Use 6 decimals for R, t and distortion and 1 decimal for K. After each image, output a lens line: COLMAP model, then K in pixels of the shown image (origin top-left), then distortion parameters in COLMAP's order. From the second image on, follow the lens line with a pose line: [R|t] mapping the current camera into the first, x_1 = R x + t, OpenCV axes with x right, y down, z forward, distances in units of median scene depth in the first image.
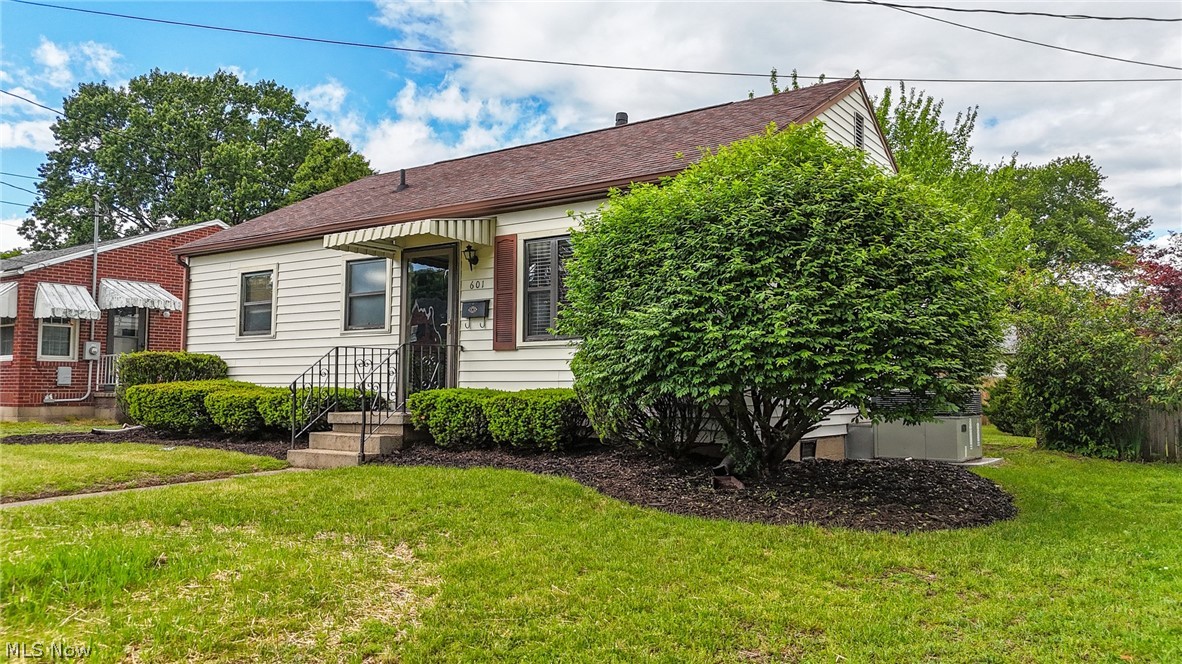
lens RADIAL K [[869.6, 0, 591.0], [0, 869.6, 332.0], [0, 0, 1]] dist [0.061663, -0.002743]
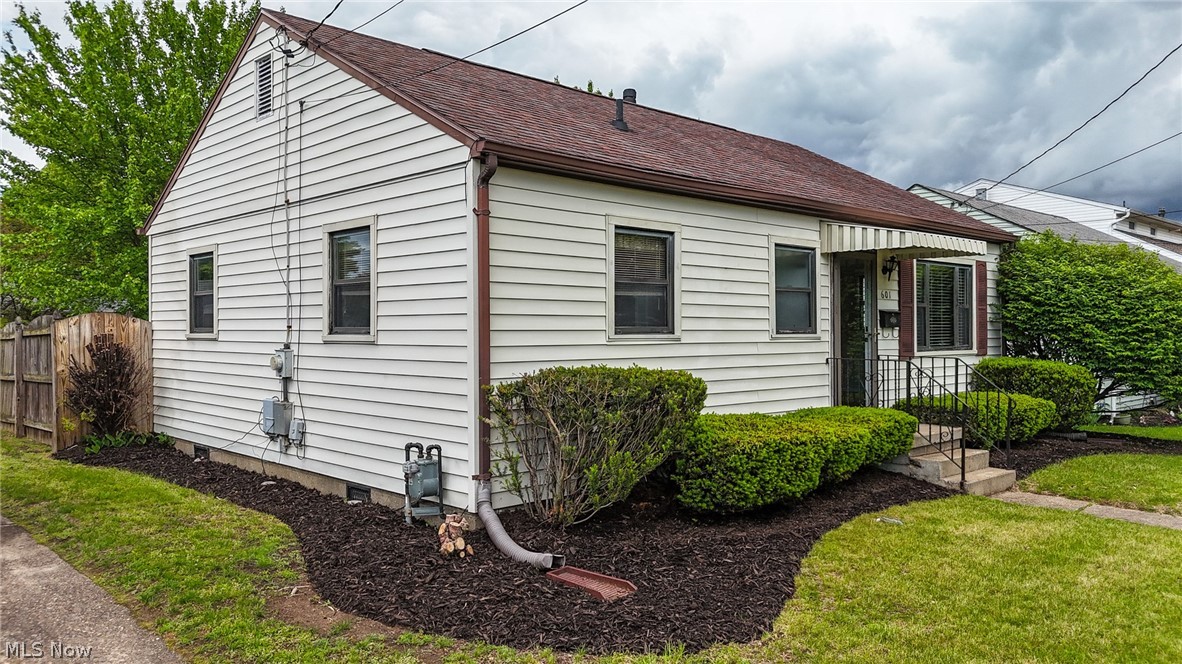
lens RADIAL K [[869.6, 0, 591.0], [0, 869.6, 332.0], [0, 0, 1]] dist [0.061663, -0.002743]
pose [[0.211235, 0.022645, 0.977173, -1.187705], [-0.029965, 0.999412, -0.016683, 0.016044], [-0.976976, -0.025757, 0.211789, 1.109590]]
